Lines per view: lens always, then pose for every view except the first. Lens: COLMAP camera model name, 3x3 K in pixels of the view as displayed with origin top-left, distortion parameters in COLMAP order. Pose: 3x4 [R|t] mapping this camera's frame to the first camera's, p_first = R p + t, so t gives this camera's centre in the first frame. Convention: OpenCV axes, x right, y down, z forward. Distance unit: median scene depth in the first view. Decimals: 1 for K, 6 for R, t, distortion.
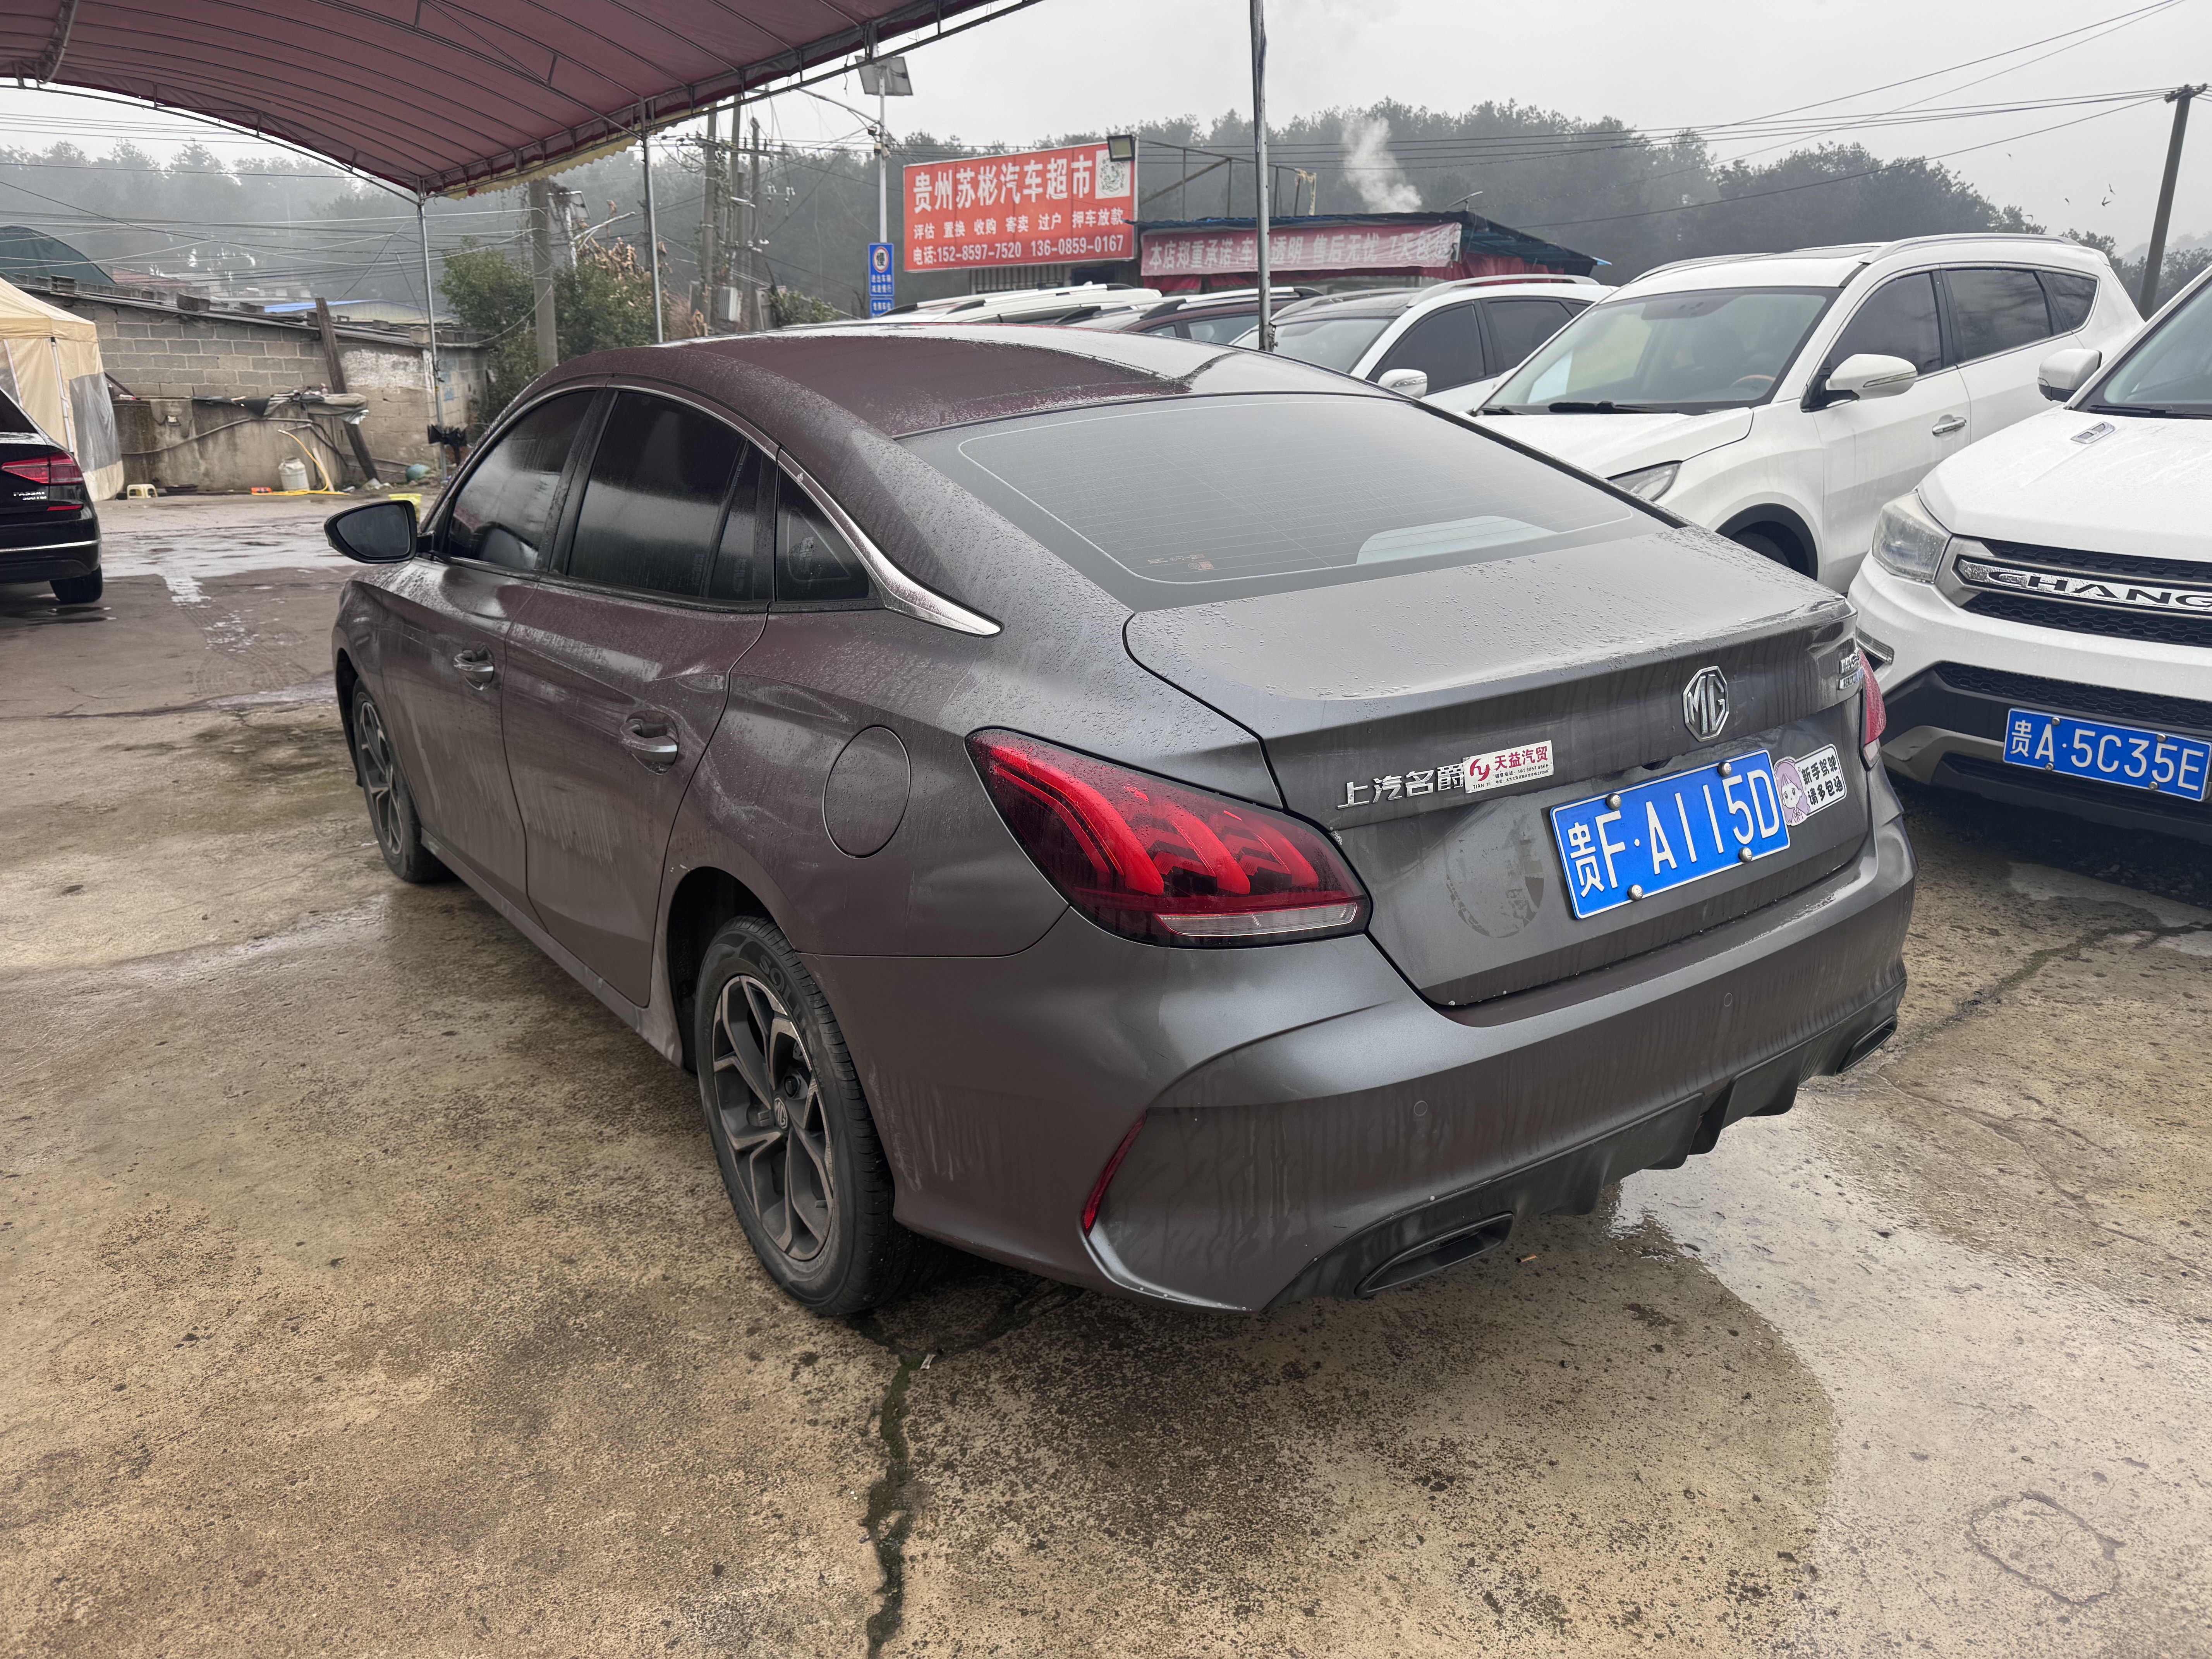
lens RADIAL K [[1490.9, 0, 1162.7], [0, 1490.9, 896.7], [0, 0, 1]] dist [0.009555, -0.013040]
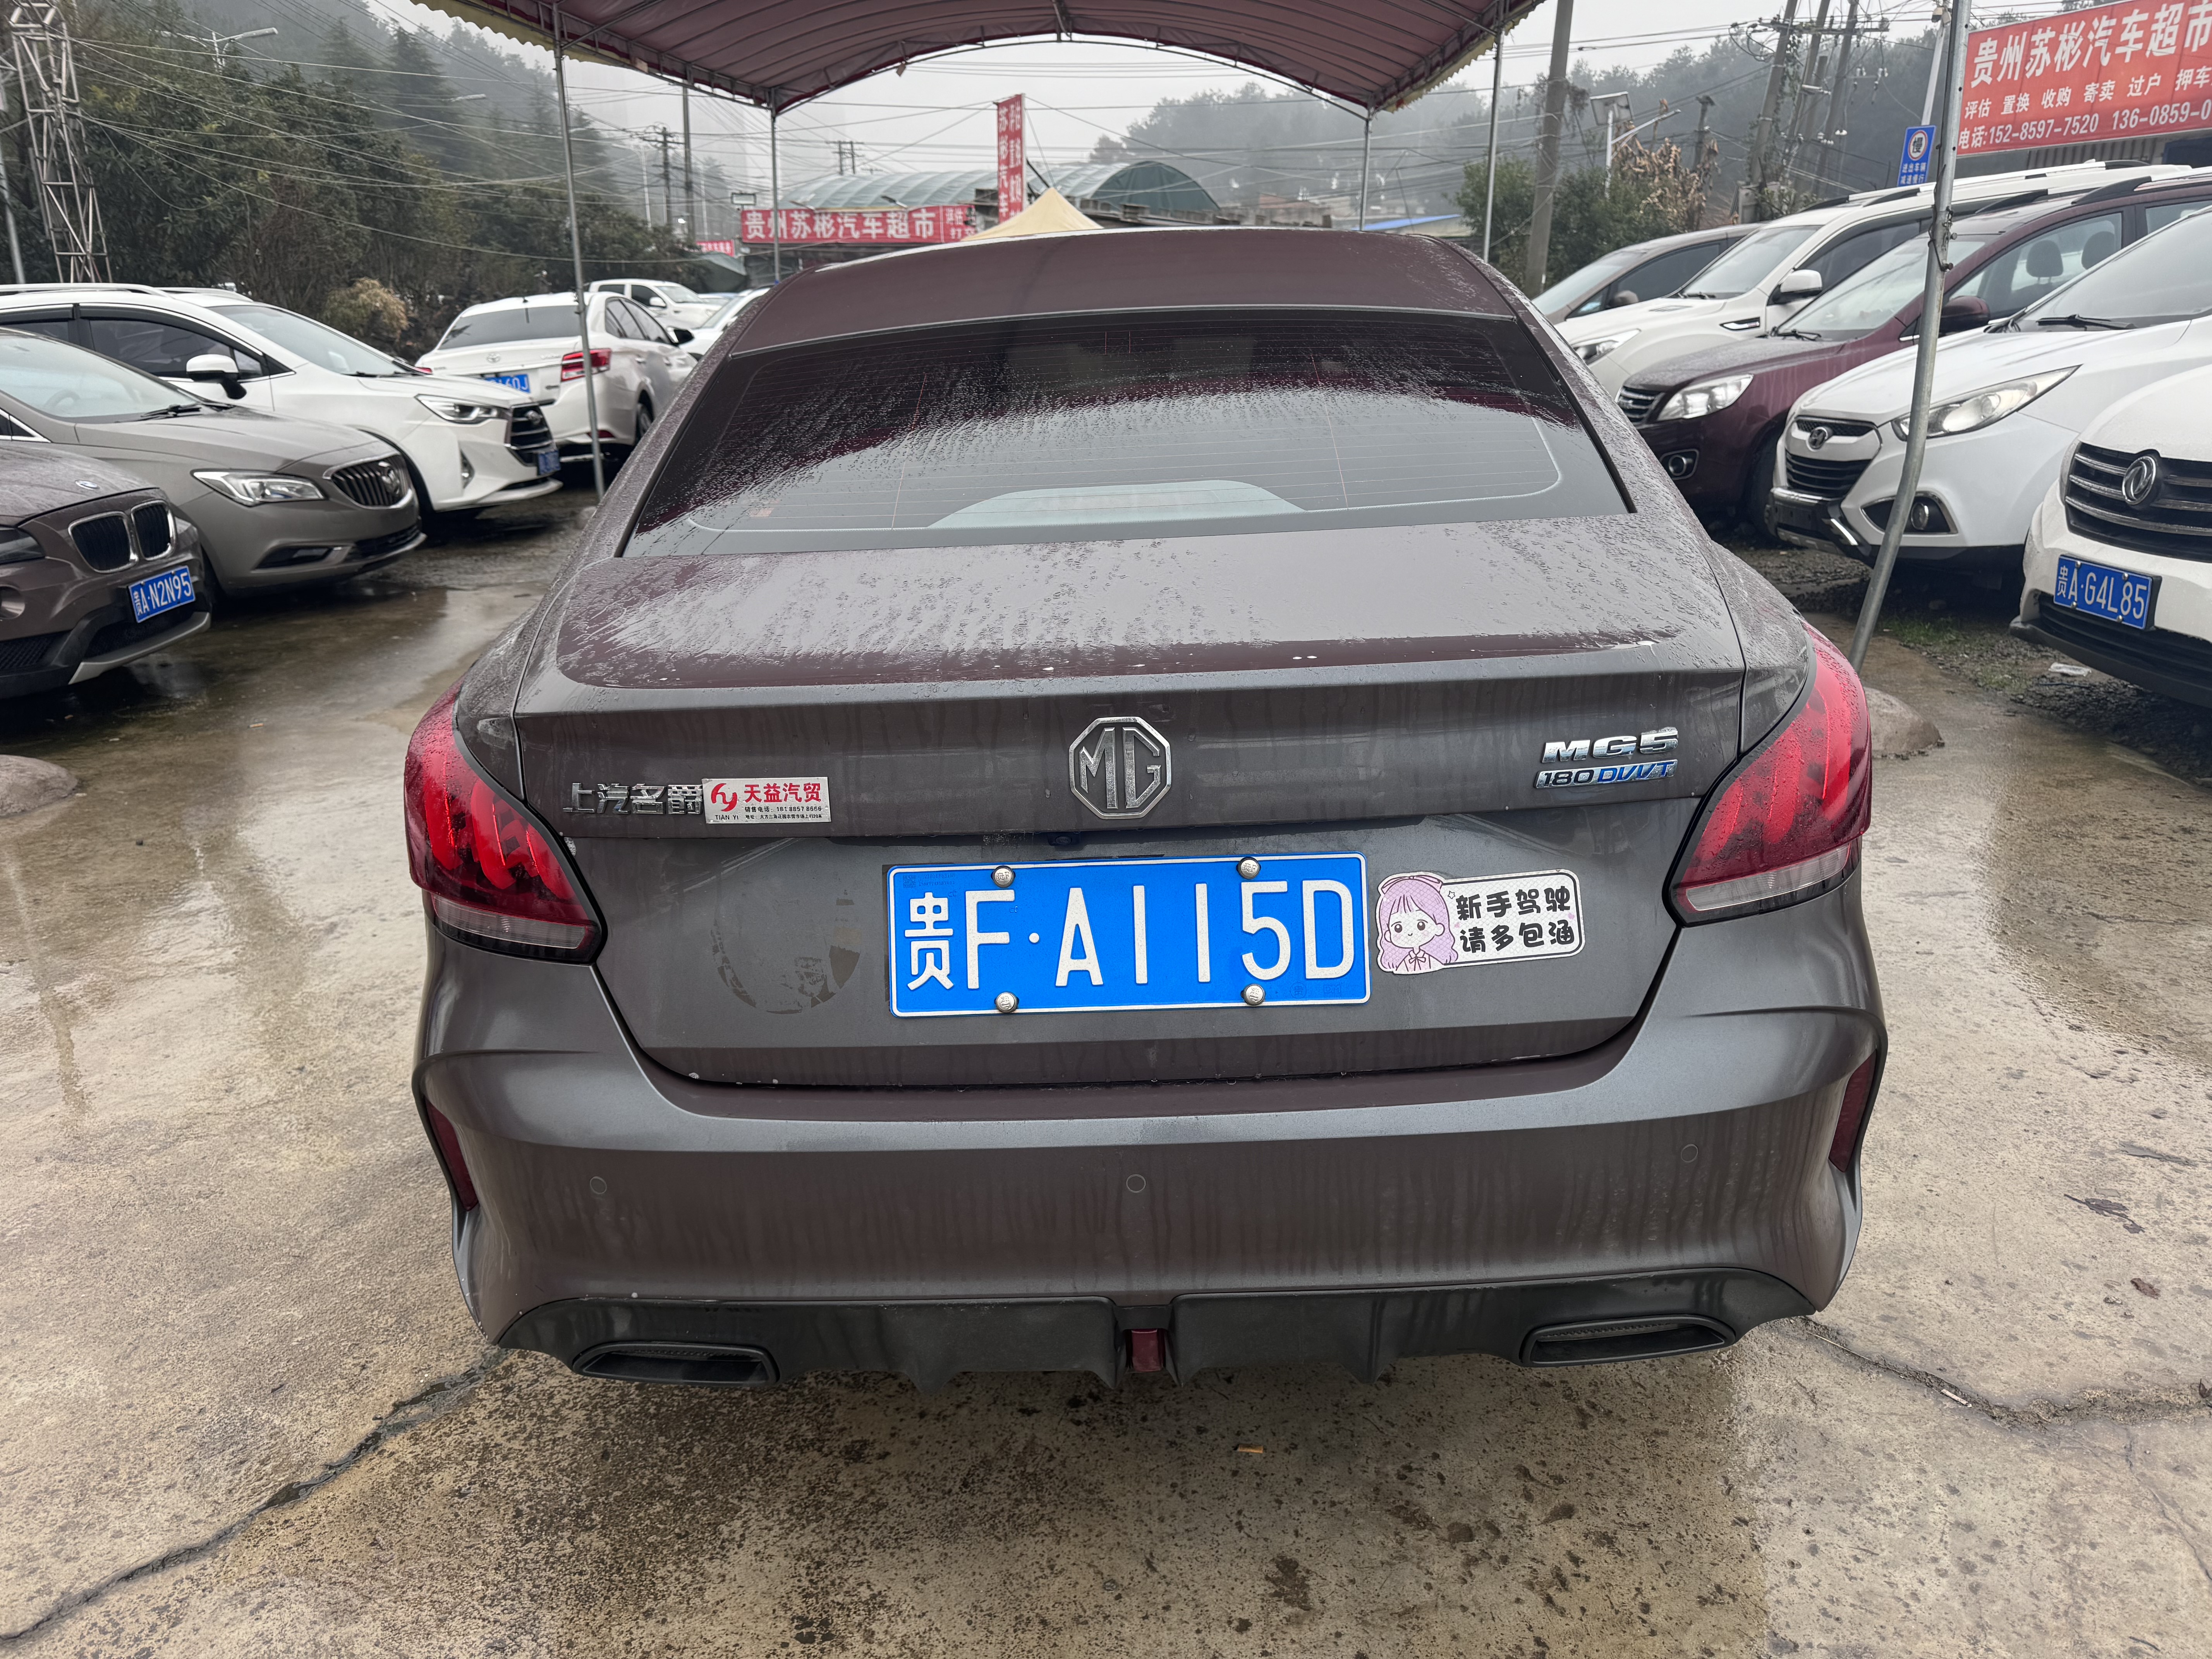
lens RADIAL K [[1541.8, 0, 1106.9], [0, 1541.8, 879.0], [0, 0, 1]] dist [-0.003707, -0.001050]
pose [[0.801522, 0.205633, -0.561496, 0.709302], [-0.186784, 0.978123, 0.091582, -0.130460], [0.568045, 0.031473, 0.822396, 0.366740]]
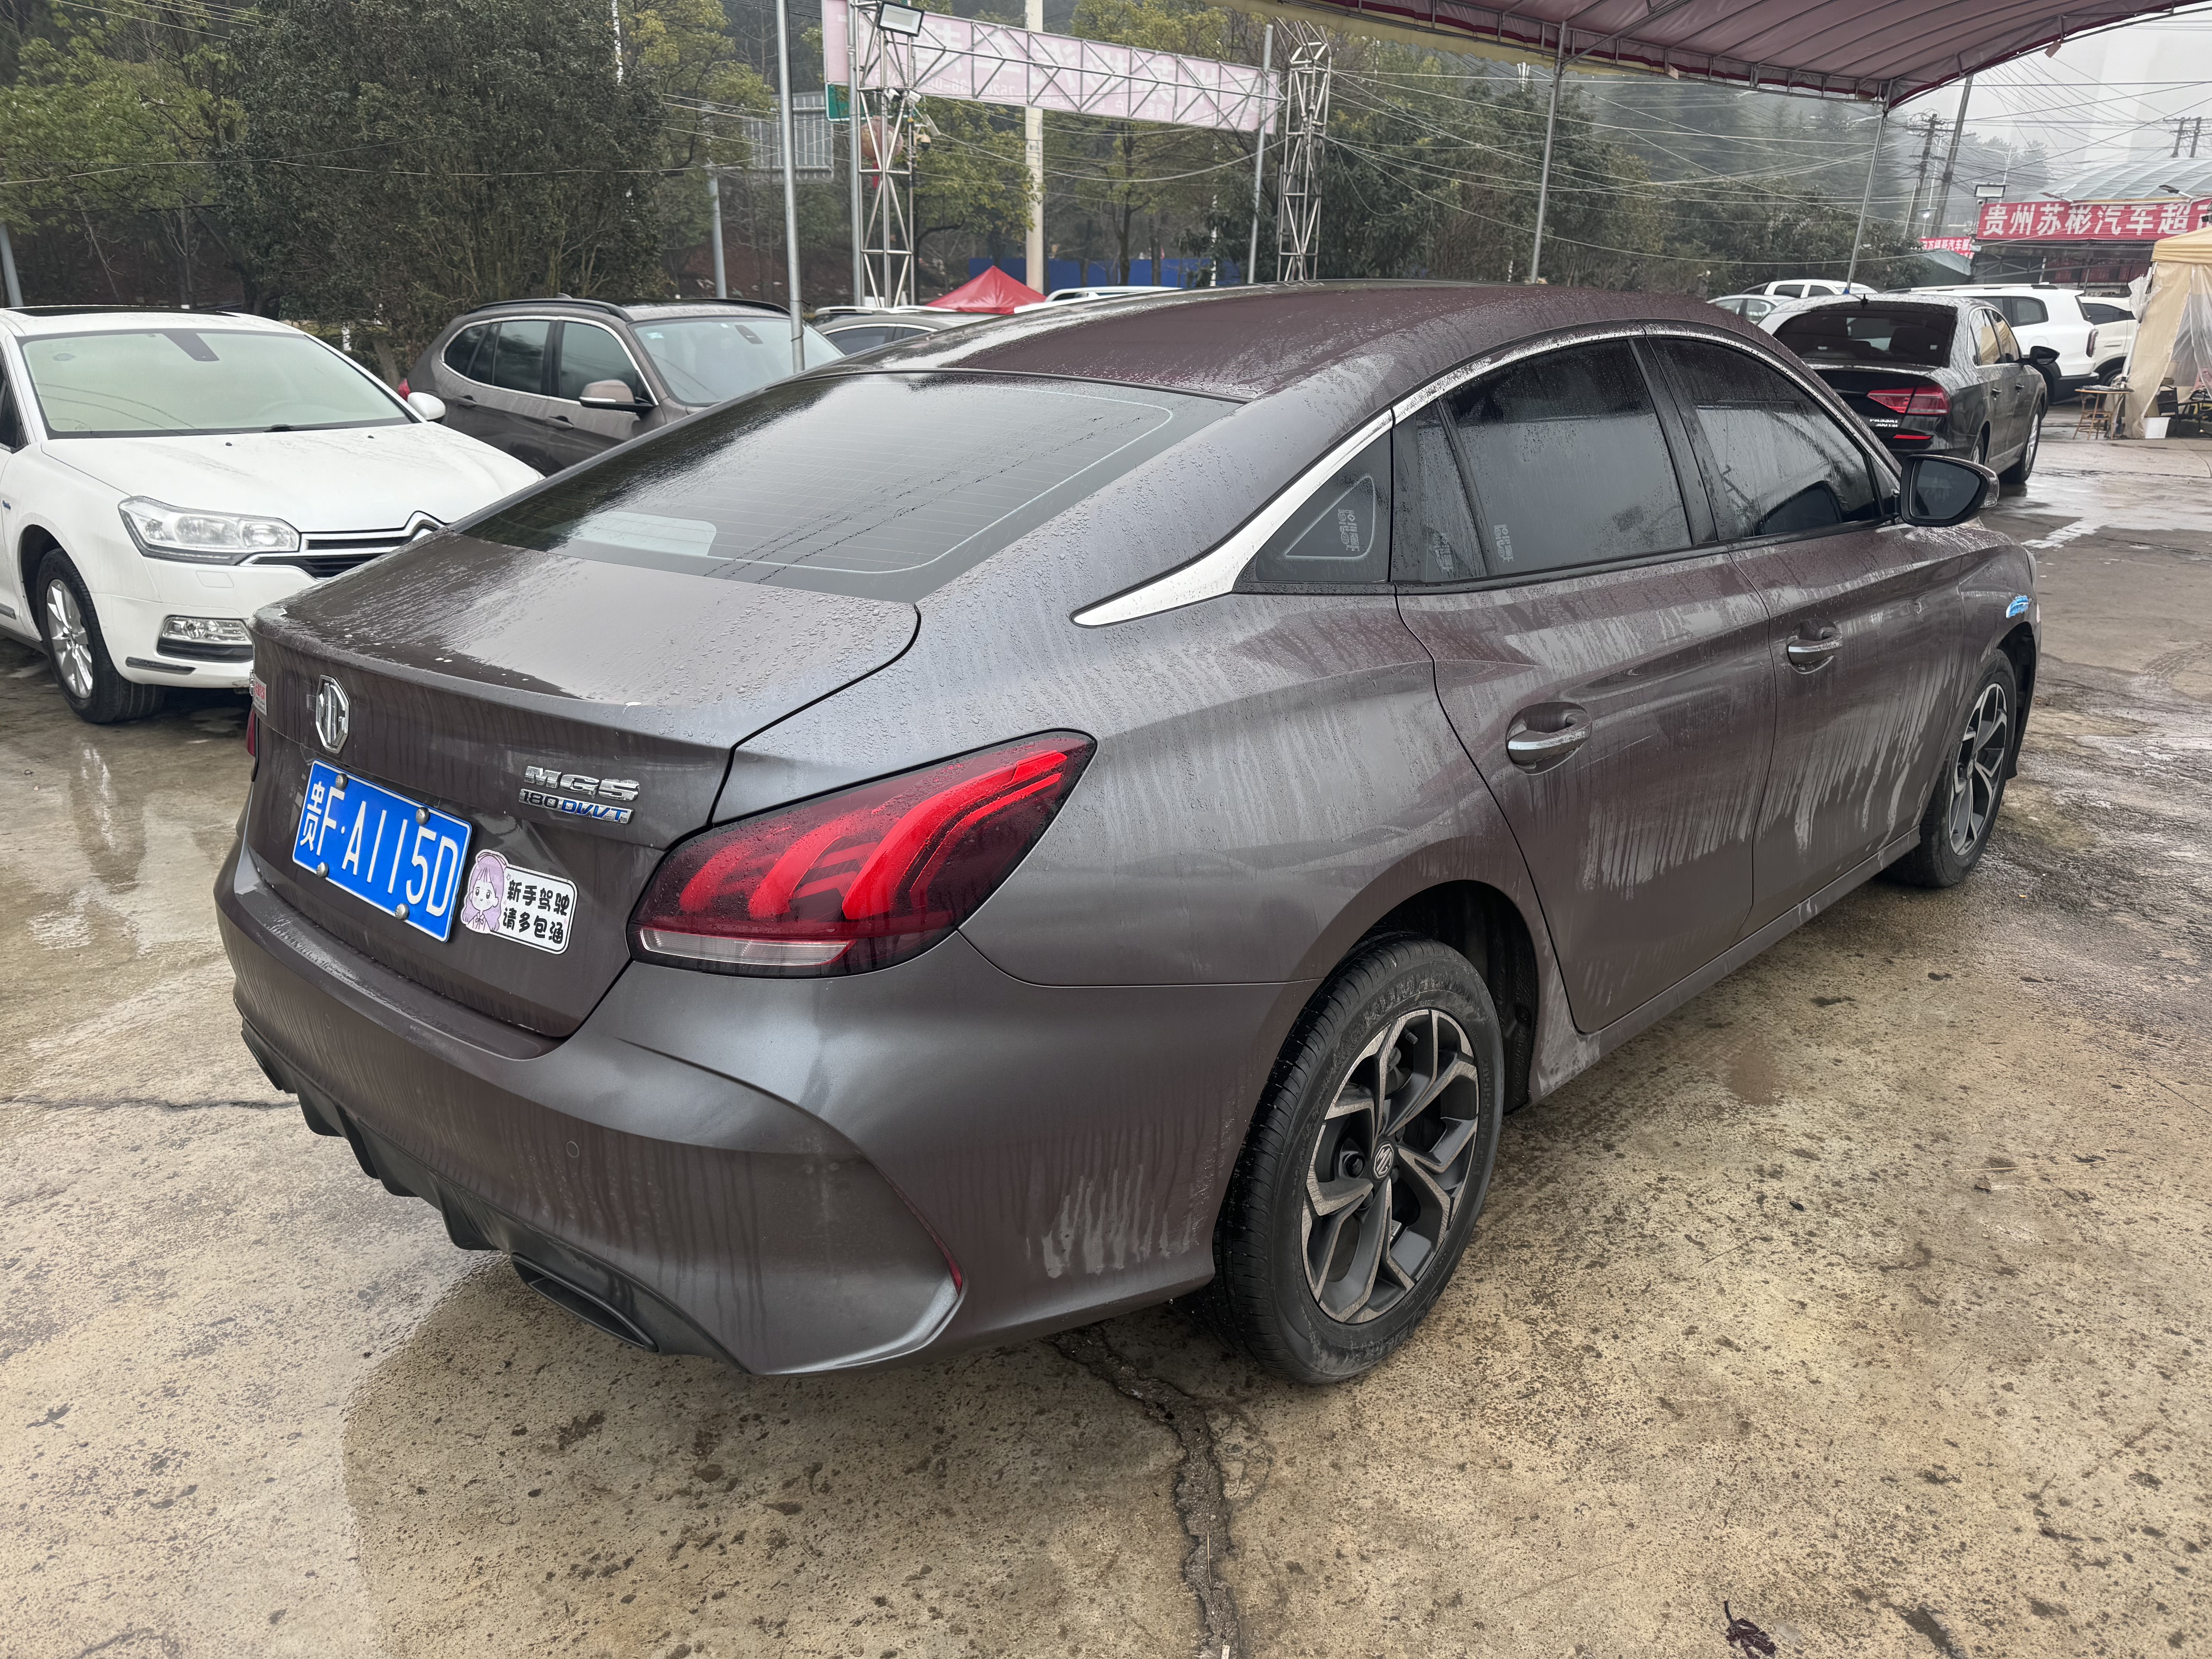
lens RADIAL K [[1529.6, 0, 1097.6], [0, 1529.6, 893.6], [0, 0, 1]] dist [-0.003978, -0.002105]
pose [[0.197924, 0.361432, -0.911149, 1.281218], [-0.326792, 0.900689, 0.286296, -0.429193], [0.924139, 0.241092, 0.296381, 1.089194]]
